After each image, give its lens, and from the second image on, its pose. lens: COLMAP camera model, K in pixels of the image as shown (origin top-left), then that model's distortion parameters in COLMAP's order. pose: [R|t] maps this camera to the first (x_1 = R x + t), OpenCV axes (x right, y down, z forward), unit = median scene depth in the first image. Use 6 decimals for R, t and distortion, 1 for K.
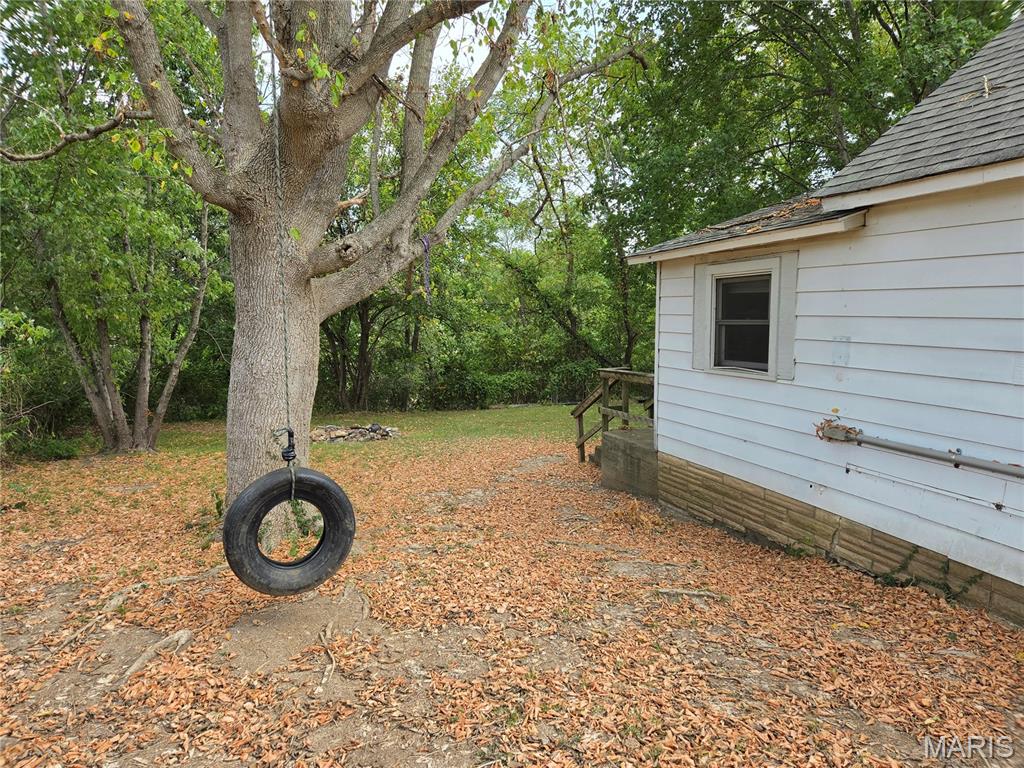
lens RADIAL K [[700.1, 0, 513.9], [0, 700.1, 383.2], [0, 0, 1]] dist [0.053475, -0.002400]
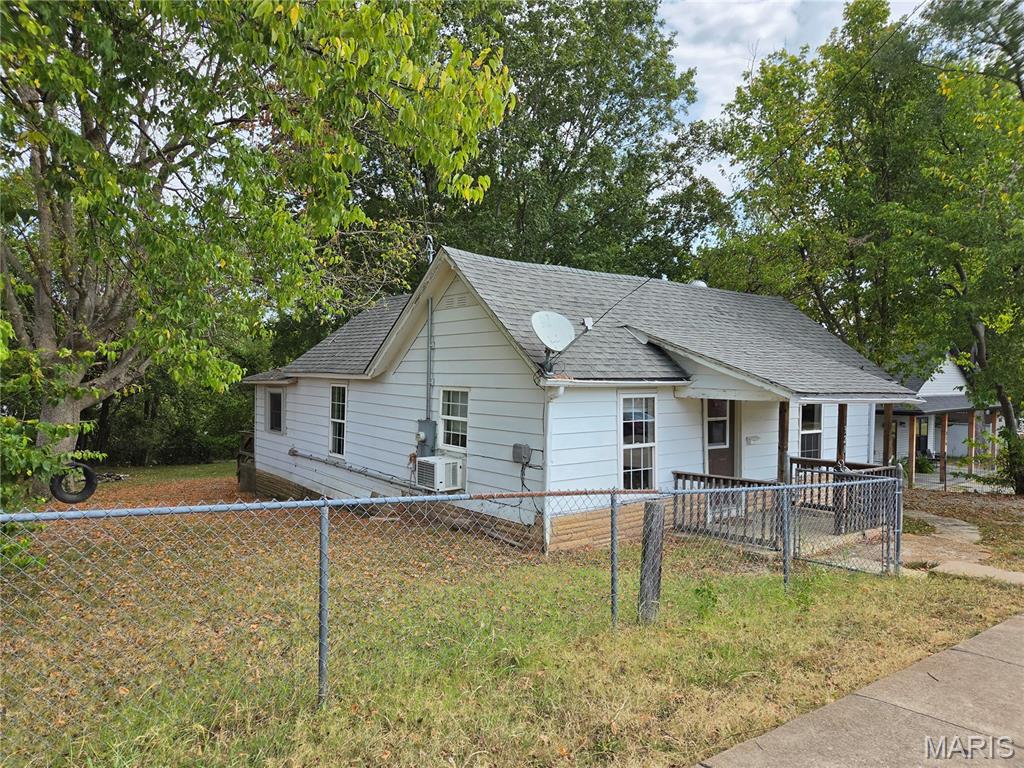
lens RADIAL K [[700.1, 0, 511.1], [0, 700.1, 387.9], [0, 0, 1]] dist [0.053475, -0.002400]
pose [[0.954012, 0.018544, 0.299195, 0.355800], [0.007325, 0.996345, -0.085109, 0.046226], [-0.299680, 0.083387, 0.950389, -1.581680]]
